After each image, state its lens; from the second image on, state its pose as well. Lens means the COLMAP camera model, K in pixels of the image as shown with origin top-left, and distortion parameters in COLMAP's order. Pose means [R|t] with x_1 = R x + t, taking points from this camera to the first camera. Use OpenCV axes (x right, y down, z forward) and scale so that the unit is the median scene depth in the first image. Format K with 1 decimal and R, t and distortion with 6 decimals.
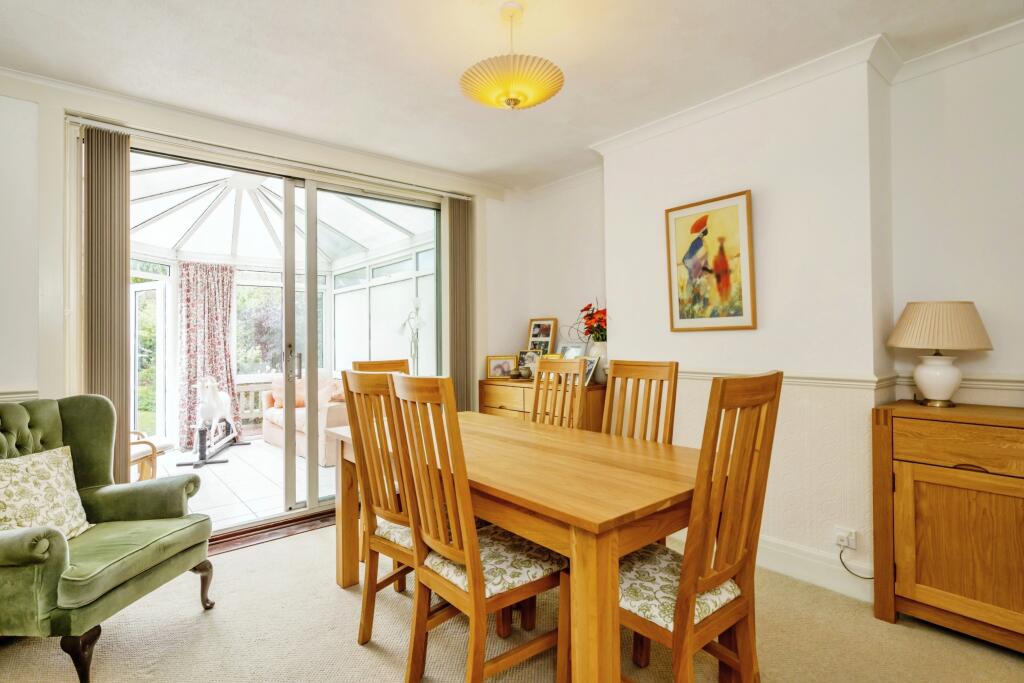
lens RADIAL K [[510.1, 0, 509.8], [0, 510.1, 340.4], [0, 0, 1]] dist [-0.001502, -0.000347]
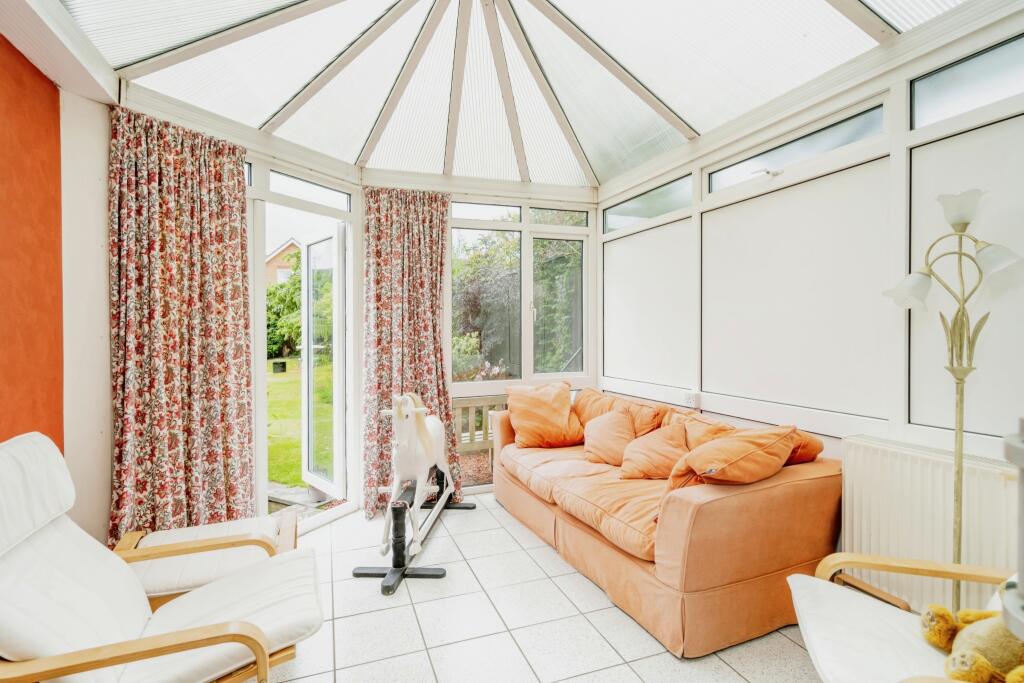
lens RADIAL K [[510.1, 0, 513.2], [0, 510.1, 337.1], [0, 0, 1]] dist [-0.001502, -0.000347]
pose [[0.944095, 0.008473, -0.329566, -0.291334], [-0.001089, 0.999744, 0.022581, 0.002963], [0.329673, -0.020960, 0.943863, 0.496437]]
